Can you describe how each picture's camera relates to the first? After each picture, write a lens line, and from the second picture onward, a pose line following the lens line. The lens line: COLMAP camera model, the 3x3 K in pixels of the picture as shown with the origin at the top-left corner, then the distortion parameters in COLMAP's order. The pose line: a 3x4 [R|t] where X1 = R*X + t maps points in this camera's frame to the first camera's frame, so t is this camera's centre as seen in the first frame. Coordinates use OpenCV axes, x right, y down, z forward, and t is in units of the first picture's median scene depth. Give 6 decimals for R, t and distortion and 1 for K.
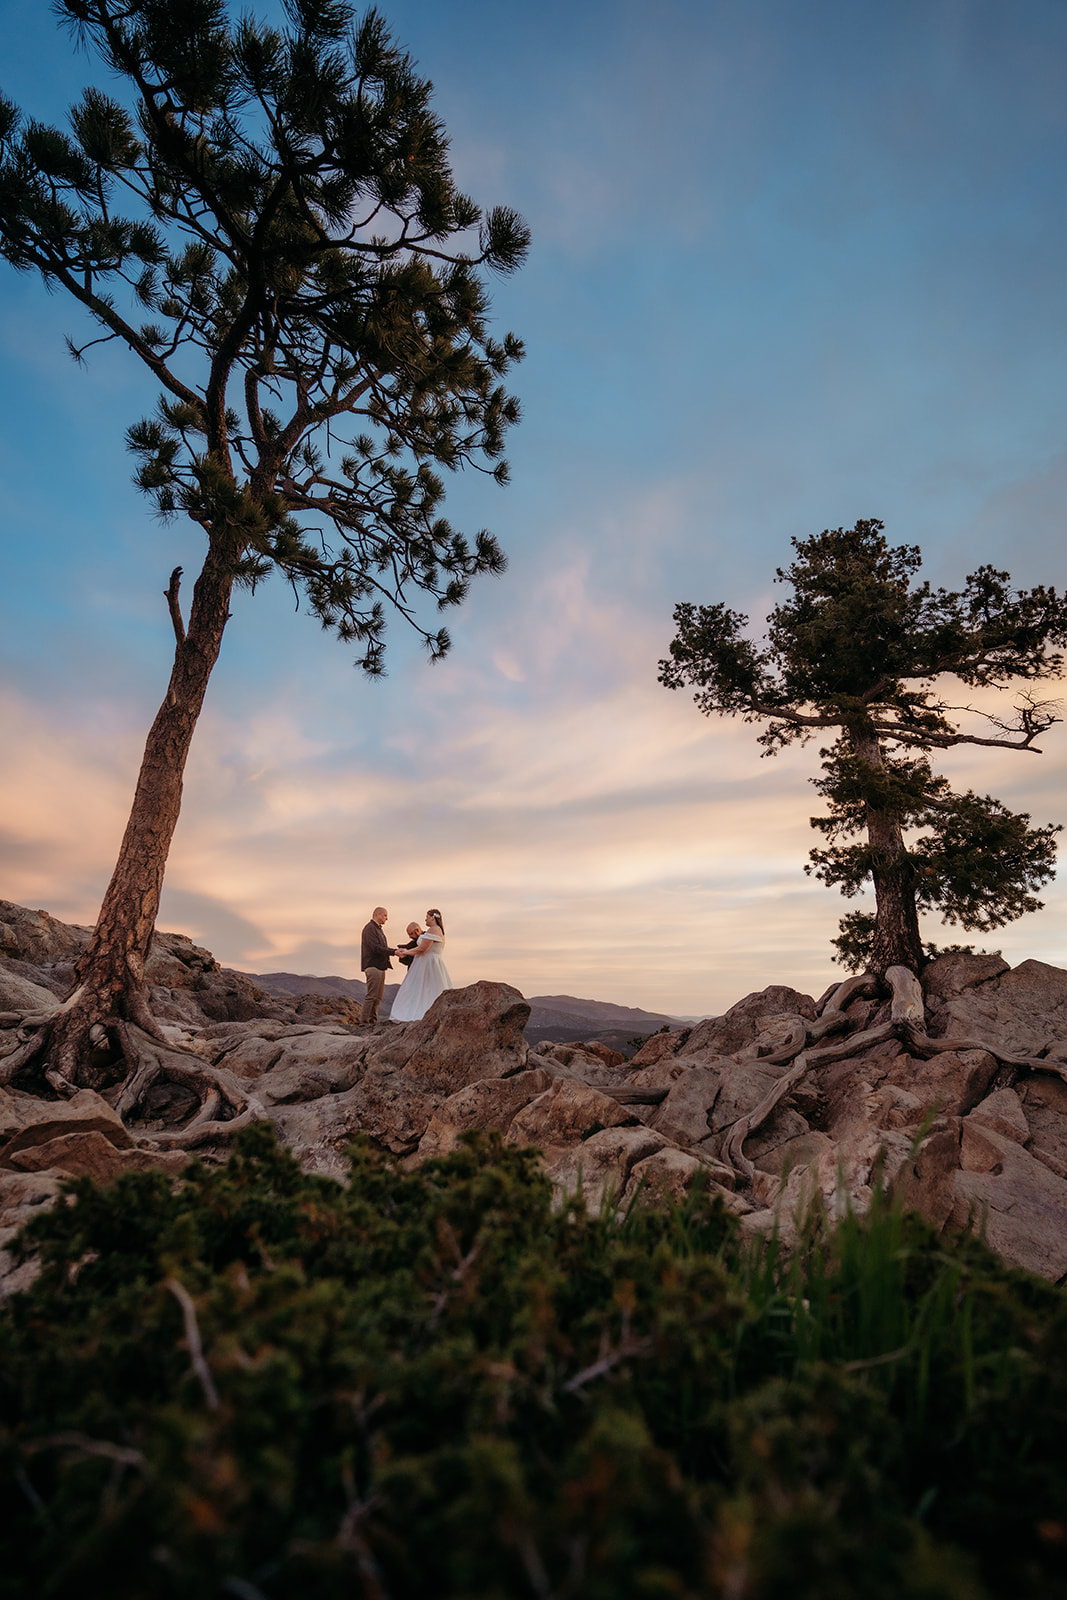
lens RADIAL K [[783.5, 0, 529.7], [0, 783.5, 787.9], [0, 0, 1]] dist [-0.072862, 0.029502]
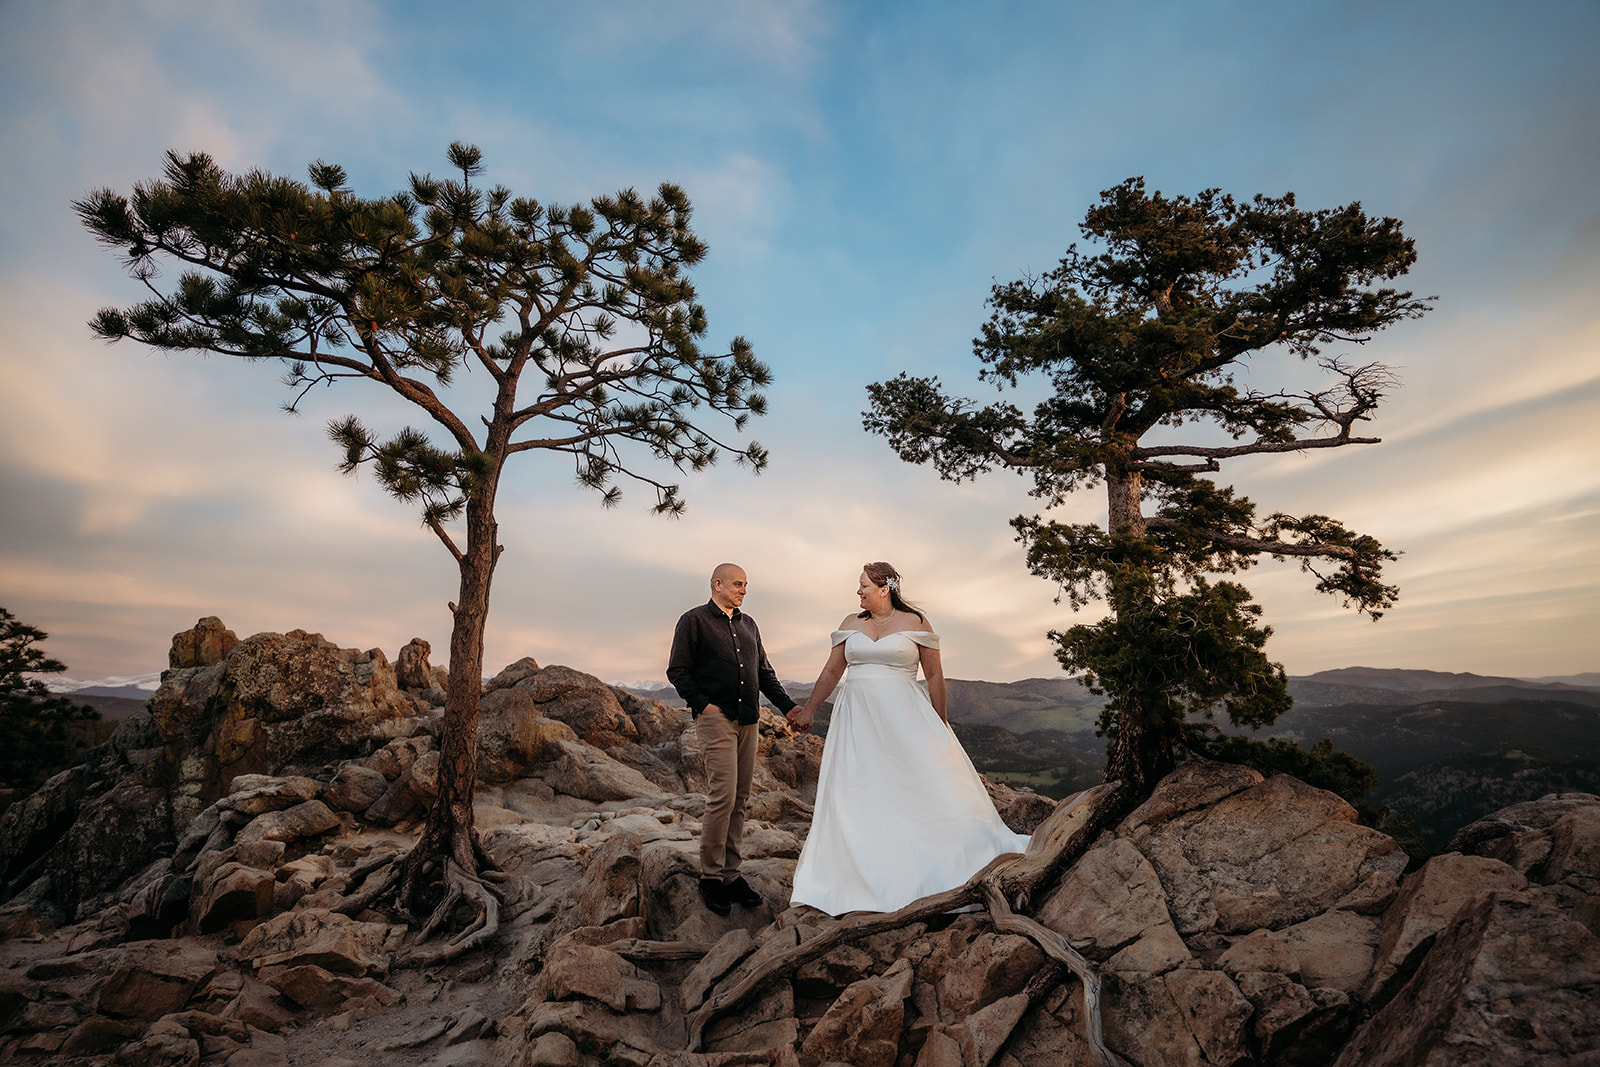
lens RADIAL K [[783.5, 0, 805.7], [0, 783.5, 532.7], [0, 0, 1]] dist [-0.072862, 0.029502]
pose [[0.833133, -0.195446, -0.517388, 0.599831], [0.221026, 0.975188, -0.012471, -0.073970], [0.506988, -0.103966, 0.855660, 0.156648]]
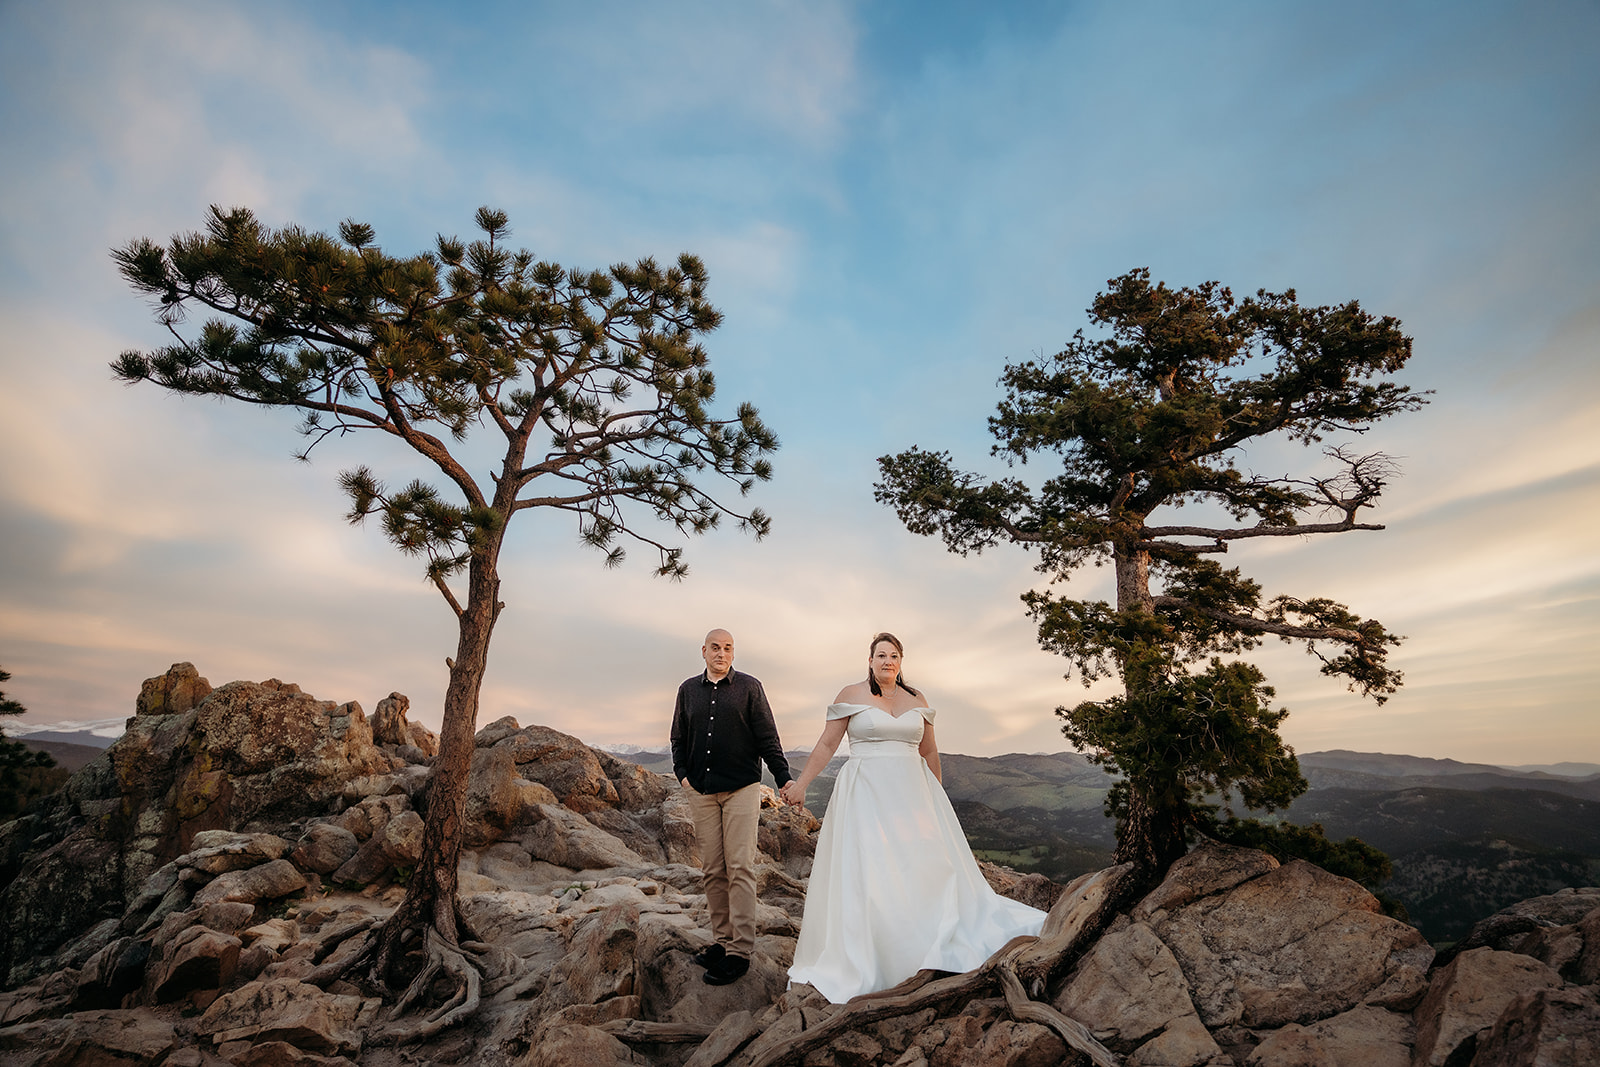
lens RADIAL K [[783.5, 0, 806.1], [0, 783.5, 529.7], [0, 0, 1]] dist [-0.072862, 0.029502]
pose [[0.850262, -0.210518, -0.482428, 0.576755], [0.188646, 0.977528, -0.094084, -0.082227], [0.491393, -0.011012, 0.870868, 0.138448]]
